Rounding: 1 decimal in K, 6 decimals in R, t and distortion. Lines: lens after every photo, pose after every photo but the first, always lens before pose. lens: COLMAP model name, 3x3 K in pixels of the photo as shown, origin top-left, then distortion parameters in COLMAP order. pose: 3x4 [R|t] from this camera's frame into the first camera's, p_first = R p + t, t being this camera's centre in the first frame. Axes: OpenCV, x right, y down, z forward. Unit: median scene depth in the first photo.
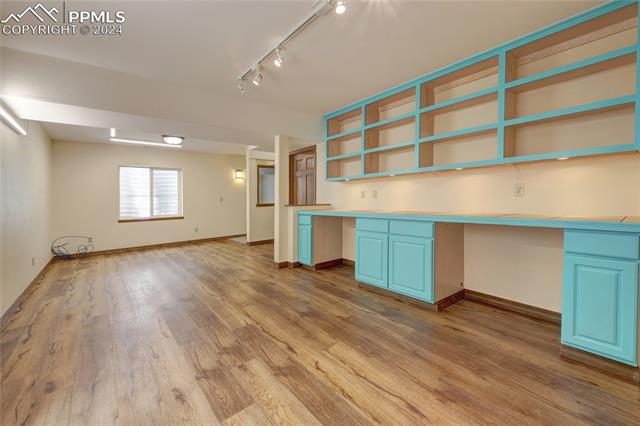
lens RADIAL K [[263.3, 0, 319.2], [0, 263.3, 207.4], [0, 0, 1]] dist [0.000450, 0.000006]
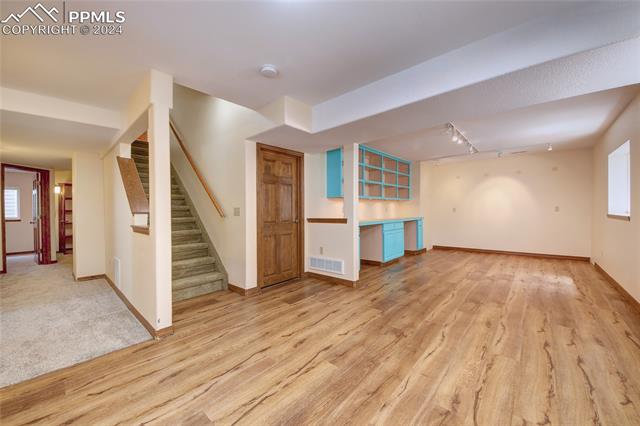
lens RADIAL K [[242.6, 0, 319.4], [0, 242.6, 213.6], [0, 0, 1]] dist [0.000462, -0.000060]
pose [[-0.139568, -0.002079, 0.990210, -1.488314], [0.033573, 0.999413, 0.006830, -0.053375], [-0.989643, 0.034198, -0.139416, 1.858341]]
